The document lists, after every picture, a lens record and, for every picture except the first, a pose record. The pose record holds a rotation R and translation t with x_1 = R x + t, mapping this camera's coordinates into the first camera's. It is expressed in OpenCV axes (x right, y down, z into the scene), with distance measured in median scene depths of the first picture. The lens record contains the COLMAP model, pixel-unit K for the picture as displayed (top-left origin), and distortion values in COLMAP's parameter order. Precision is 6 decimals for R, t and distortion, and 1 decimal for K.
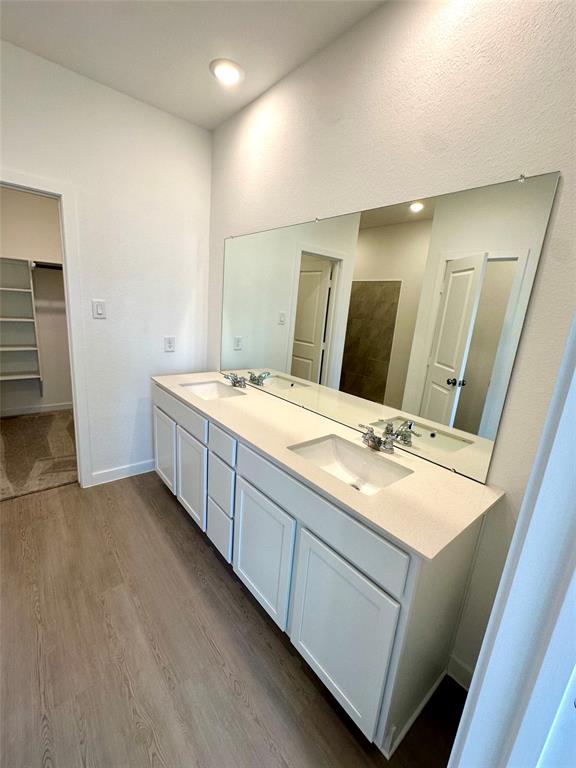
lens RADIAL K [[323.5, 0, 288.0], [0, 323.5, 384.0], [0, 0, 1]] dist [-0.002896, -0.000557]
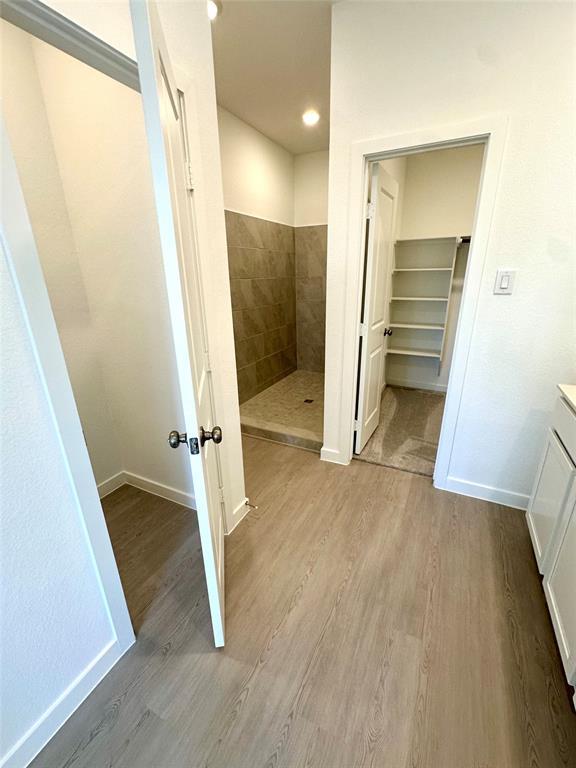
lens RADIAL K [[323.5, 0, 288.0], [0, 323.5, 384.0], [0, 0, 1]] dist [-0.002896, -0.000557]
pose [[0.394281, 0.217814, -0.892804, -0.055601], [-0.169425, 0.972082, 0.162334, -0.034093], [0.903237, 0.087259, 0.420176, 0.232469]]
